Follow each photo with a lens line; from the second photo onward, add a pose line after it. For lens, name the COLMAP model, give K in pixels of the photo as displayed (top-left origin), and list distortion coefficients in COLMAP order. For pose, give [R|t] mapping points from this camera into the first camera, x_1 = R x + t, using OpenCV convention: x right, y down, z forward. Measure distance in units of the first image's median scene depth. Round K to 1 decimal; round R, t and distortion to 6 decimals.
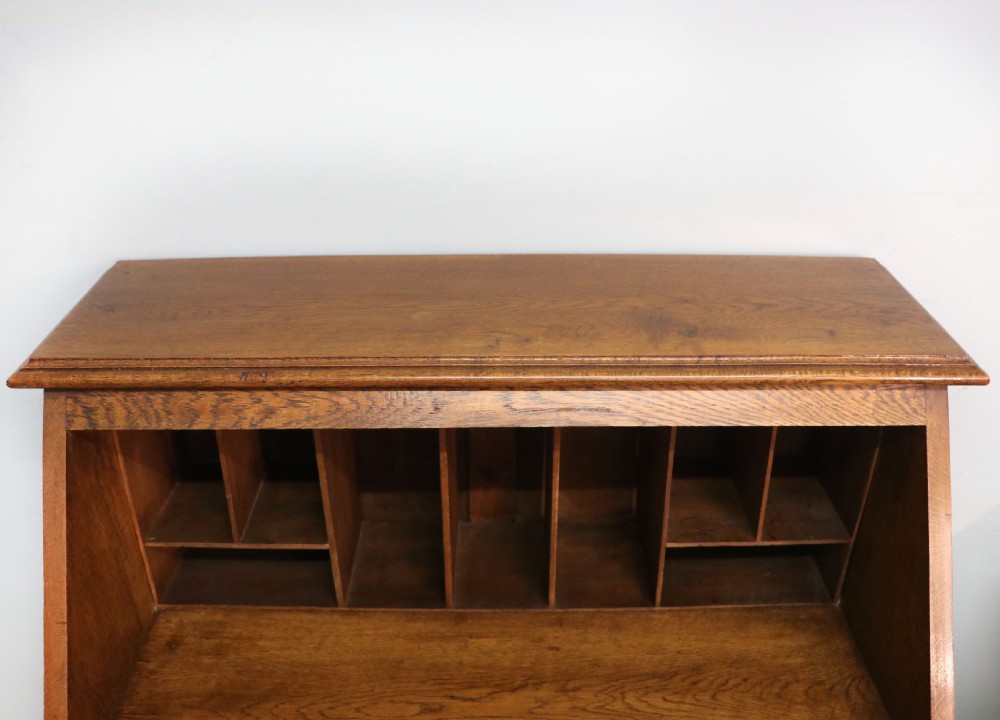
lens RADIAL K [[905.4, 0, 503.9], [0, 905.4, 401.0], [0, 0, 1]] dist [-0.132006, 0.000000]
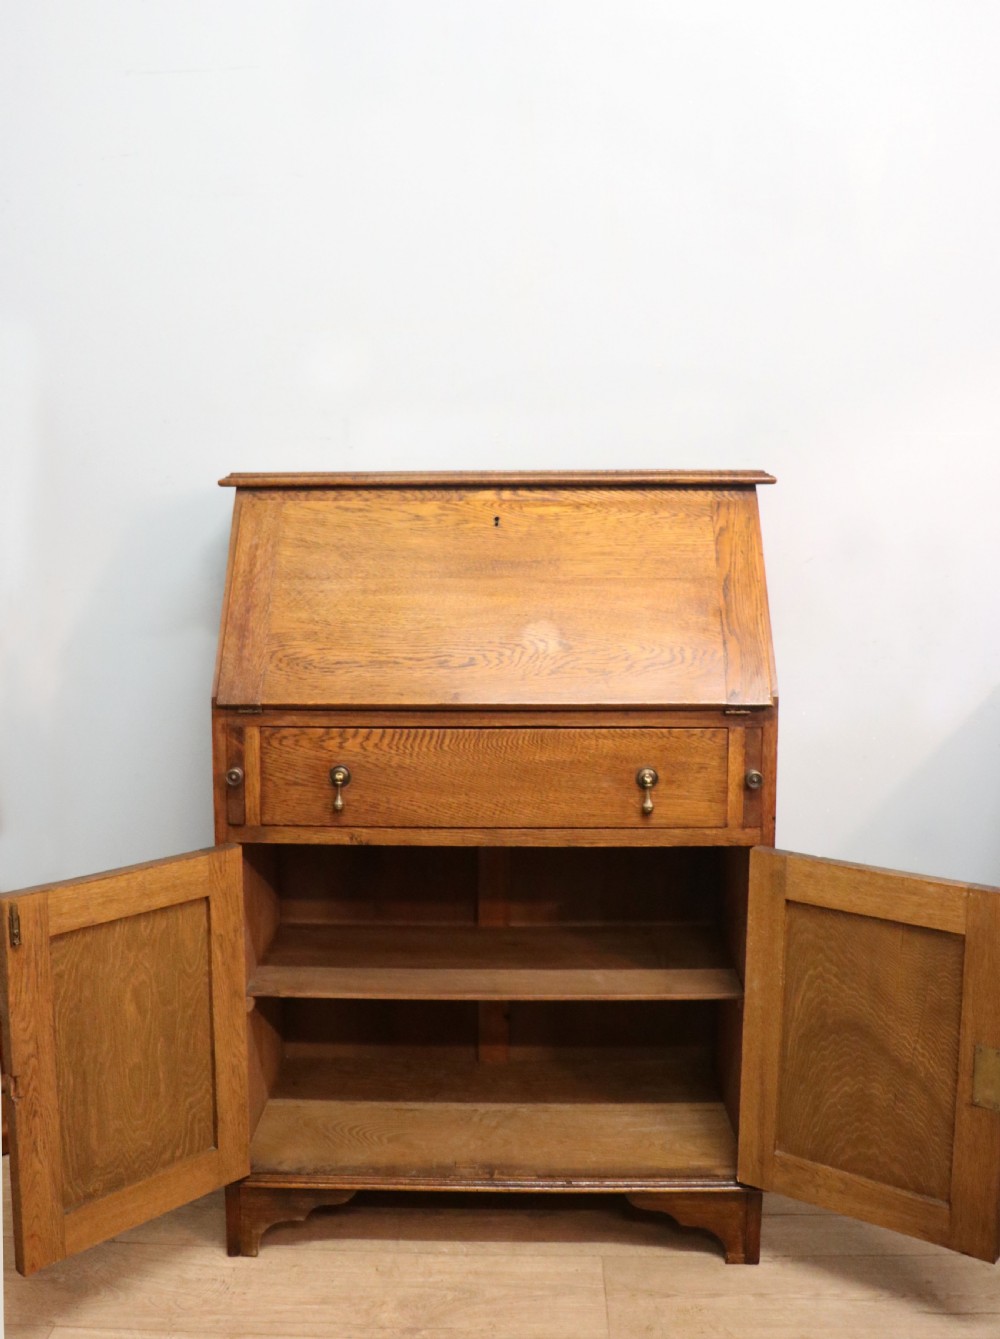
lens RADIAL K [[1375.1, 0, 488.8], [0, 1375.1, 605.8], [0, 0, 1]] dist [-0.115258, 0.000000]
pose [[0.999016, -0.002620, -0.044275, 0.092502], [-0.017112, 0.898203, -0.439248, 1.257290], [0.040918, 0.439573, 0.897274, -1.213182]]
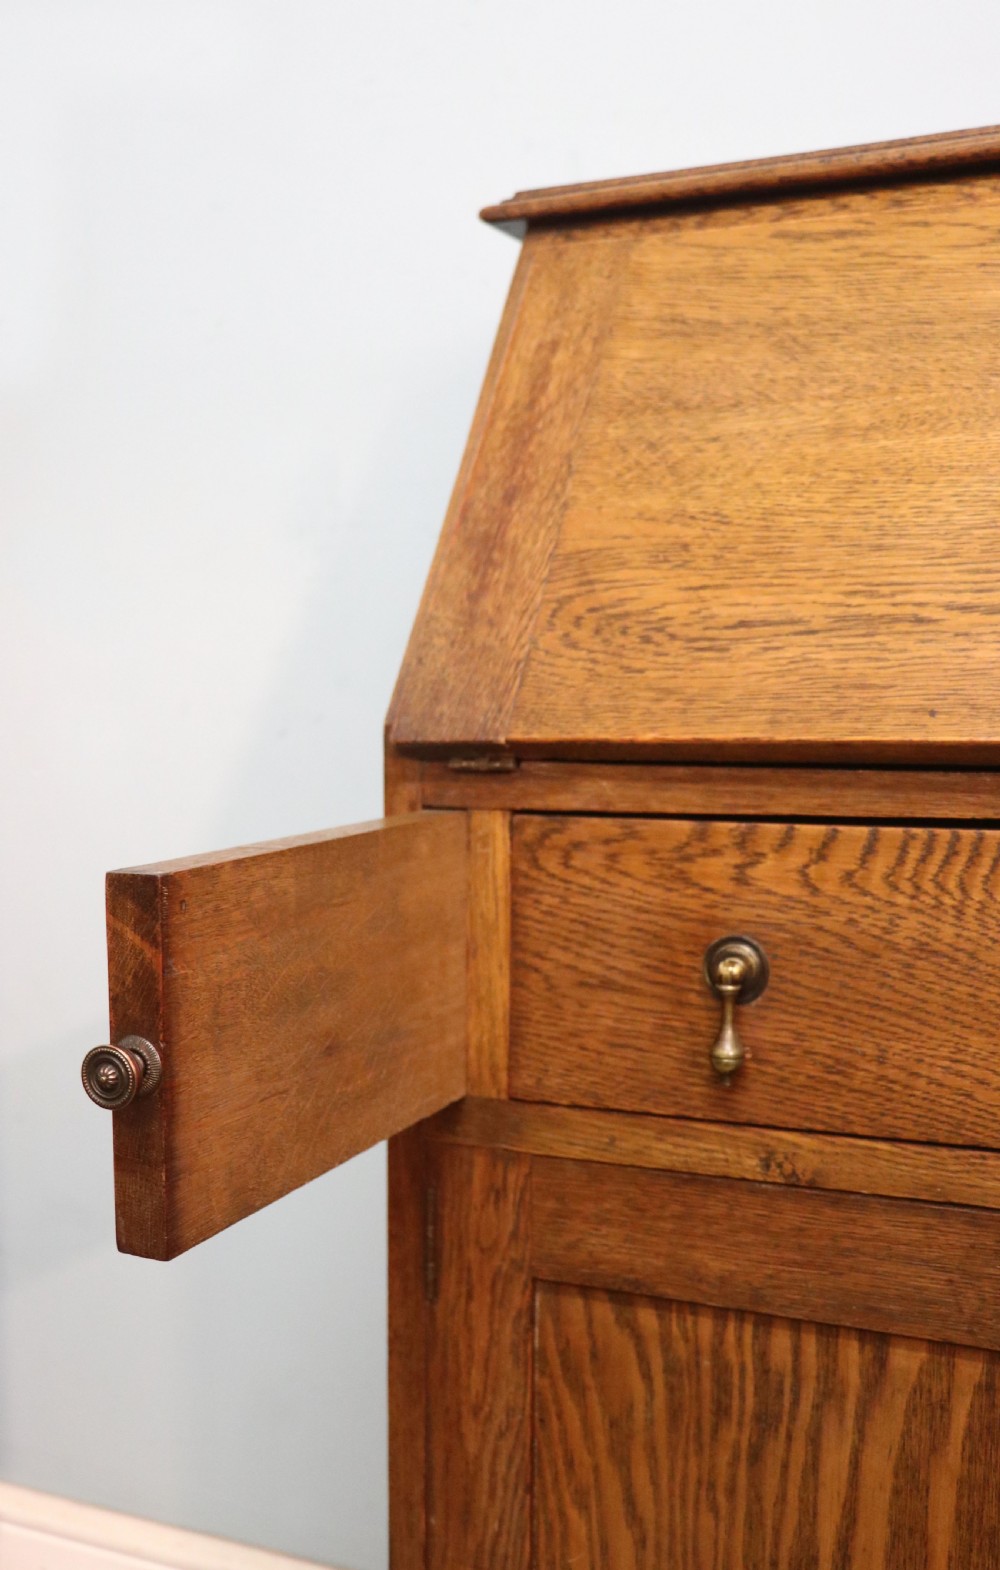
lens RADIAL K [[1738.7, 0, 431.4], [0, 1738.7, 771.2], [0, 0, 1]] dist [-0.088244, 0.000000]
pose [[0.895776, 0.013108, -0.444313, 0.012042], [-0.221210, 0.880145, -0.420013, 0.850623], [0.385554, 0.474524, 0.791312, 0.092152]]
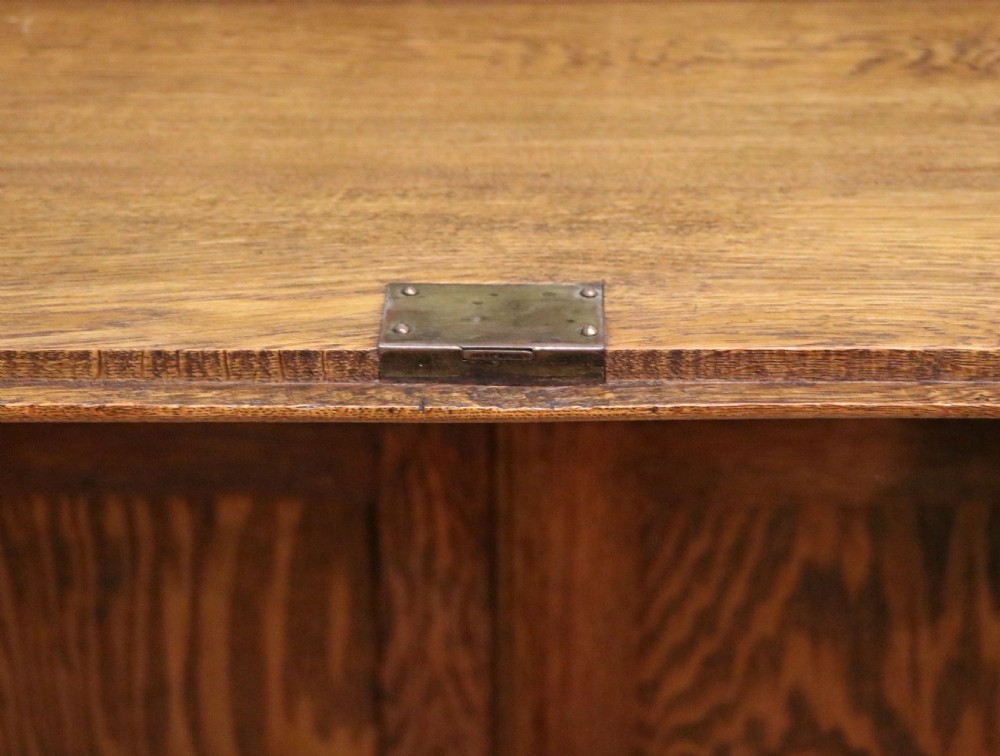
lens RADIAL K [[2200.2, 0, 500.0], [0, 2200.2, 372.0], [0, 0, 1]] dist [0.122870, 0.000000]
pose [[0.998960, 0.006399, -0.045151, 0.050793], [-0.009862, 0.996990, -0.076894, 0.700492], [0.044523, 0.077260, 0.996016, -0.215716]]
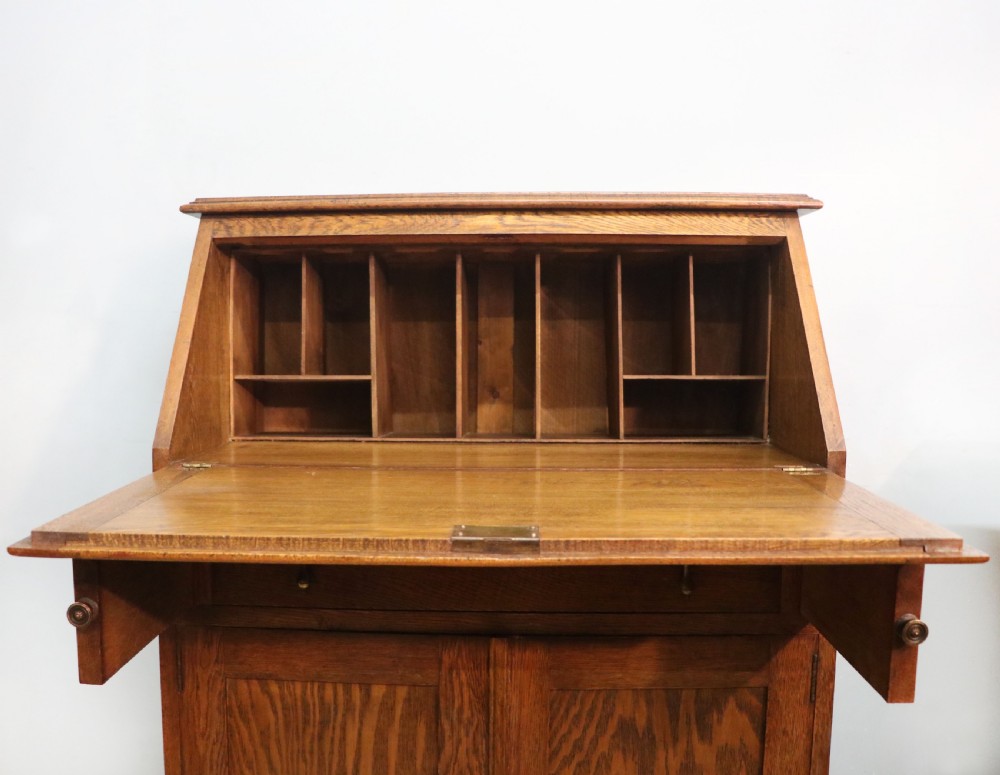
lens RADIAL K [[953.1, 0, 464.7], [0, 953.1, 415.4], [0, 0, 1]] dist [-0.129950, 0.000000]
pose [[0.997980, 0.002035, -0.063493, 0.039230], [-0.030240, 0.894203, -0.446639, 0.922311], [0.055867, 0.447657, 0.892459, -0.264720]]
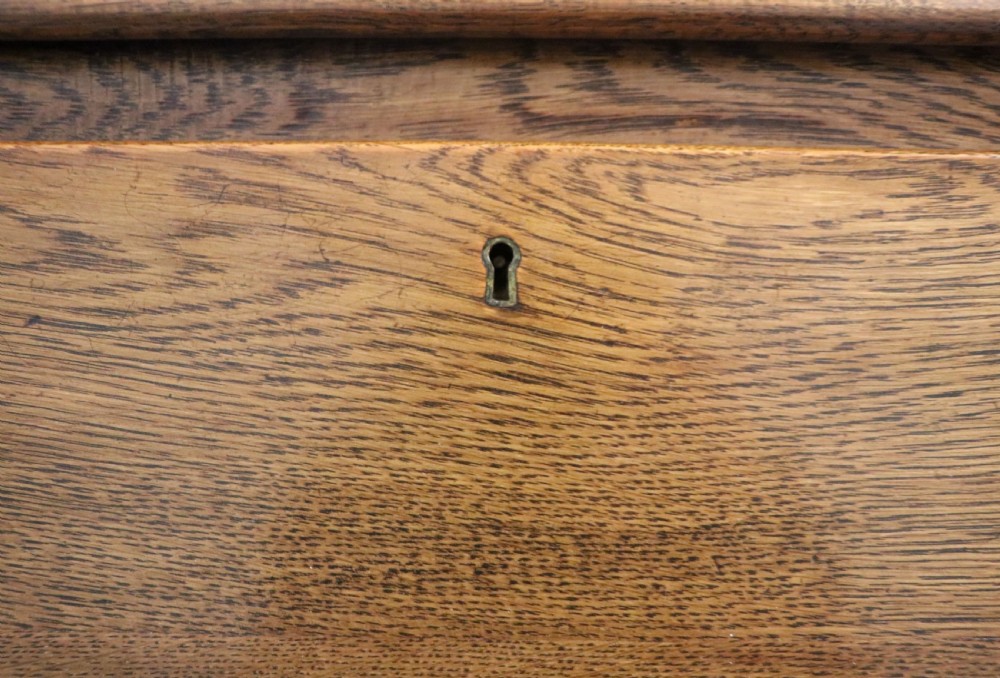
lens RADIAL K [[1008.3, 0, 502.8], [0, 1008.3, 333.1], [0, 0, 1]] dist [-0.080823, 0.000000]
pose [[0.999668, 0.013286, -0.022092, 0.007548], [-0.013355, 0.999906, -0.002963, 0.081403], [0.022050, 0.003257, 0.999752, 0.570696]]
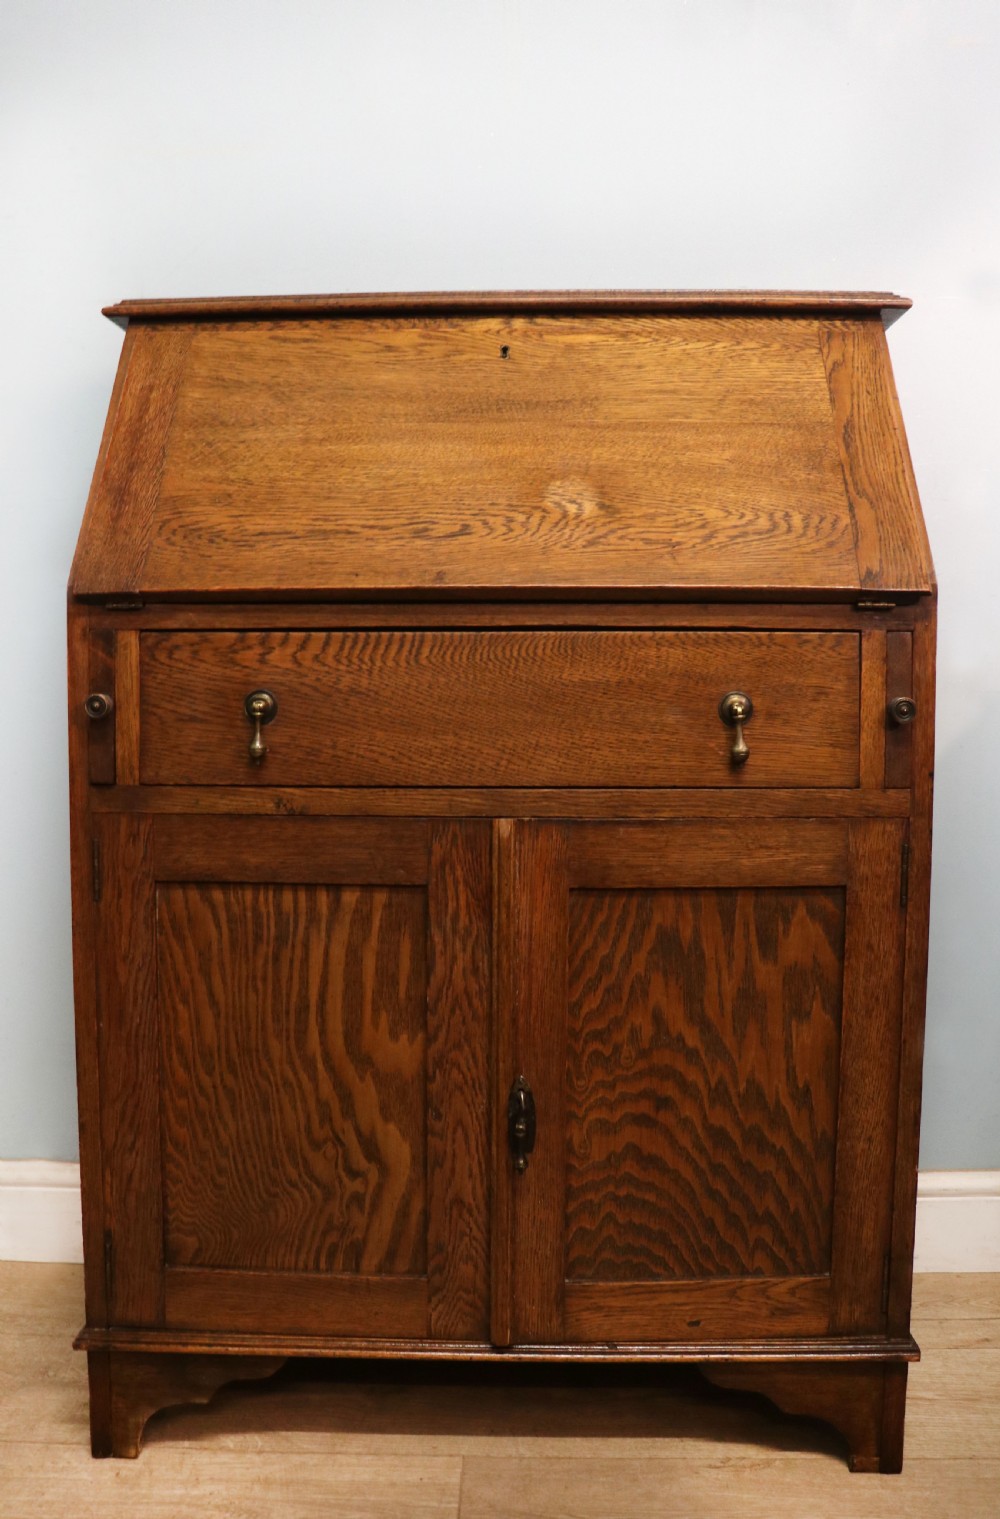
lens RADIAL K [[1353.4, 0, 504.2], [0, 1353.4, 753.4], [0, 0, 1]] dist [-0.153945, 0.093397]
pose [[0.999103, -0.000236, -0.042357, 0.066347], [-0.019402, 0.886355, -0.462600, 1.223628], [0.037653, 0.463007, 0.885555, -0.297993]]
